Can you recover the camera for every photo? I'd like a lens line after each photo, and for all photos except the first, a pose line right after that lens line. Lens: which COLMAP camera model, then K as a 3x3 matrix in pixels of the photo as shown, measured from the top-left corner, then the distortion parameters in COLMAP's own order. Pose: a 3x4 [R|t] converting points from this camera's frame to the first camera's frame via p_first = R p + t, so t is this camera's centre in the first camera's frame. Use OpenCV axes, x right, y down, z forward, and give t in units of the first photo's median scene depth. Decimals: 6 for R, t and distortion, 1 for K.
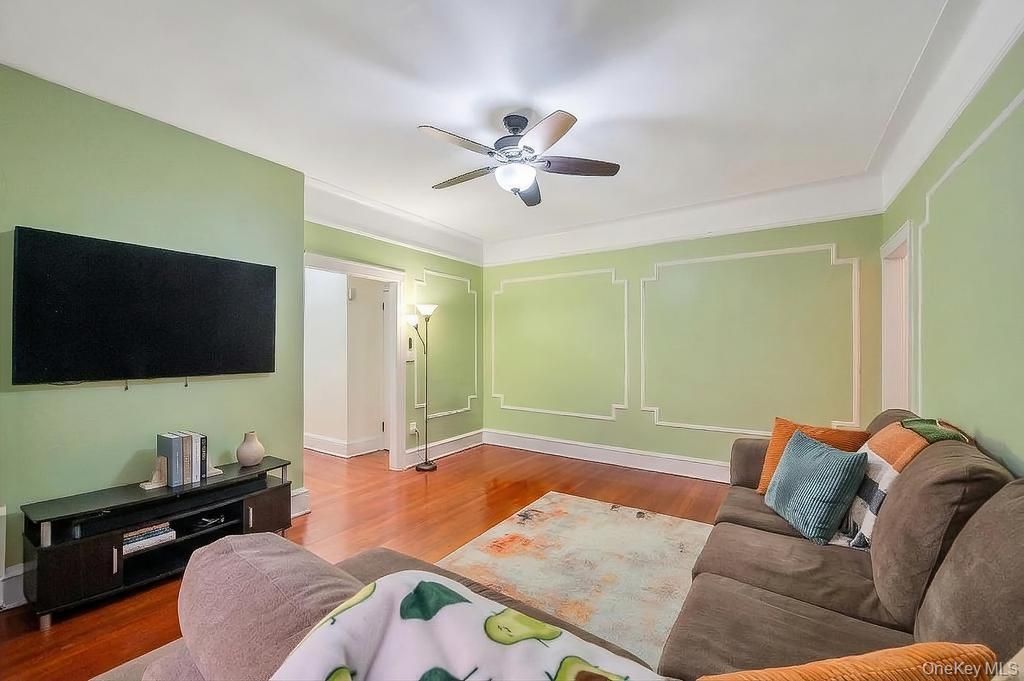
lens RADIAL K [[410.1, 0, 509.6], [0, 410.1, 343.5], [0, 0, 1]] dist [0.000656, 0.000089]
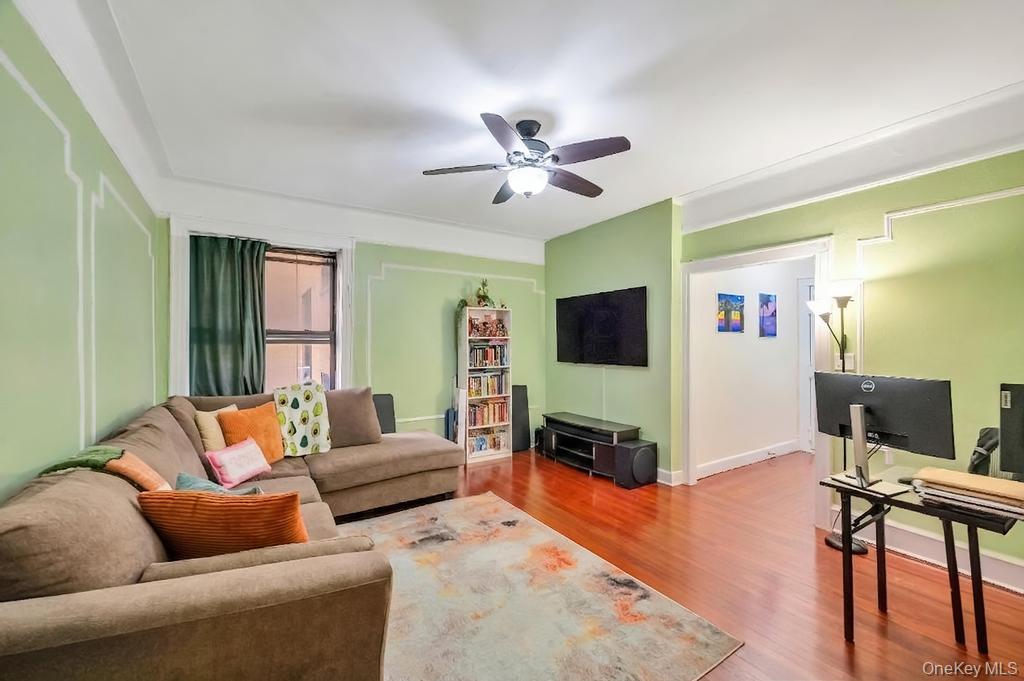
lens RADIAL K [[410.1, 0, 509.6], [0, 410.1, 343.5], [0, 0, 1]] dist [0.000656, 0.000089]
pose [[-0.386786, -0.005342, -0.922154, 0.729682], [0.006069, 0.999947, -0.008339, 0.002855], [0.922150, -0.008822, -0.386733, 1.019094]]
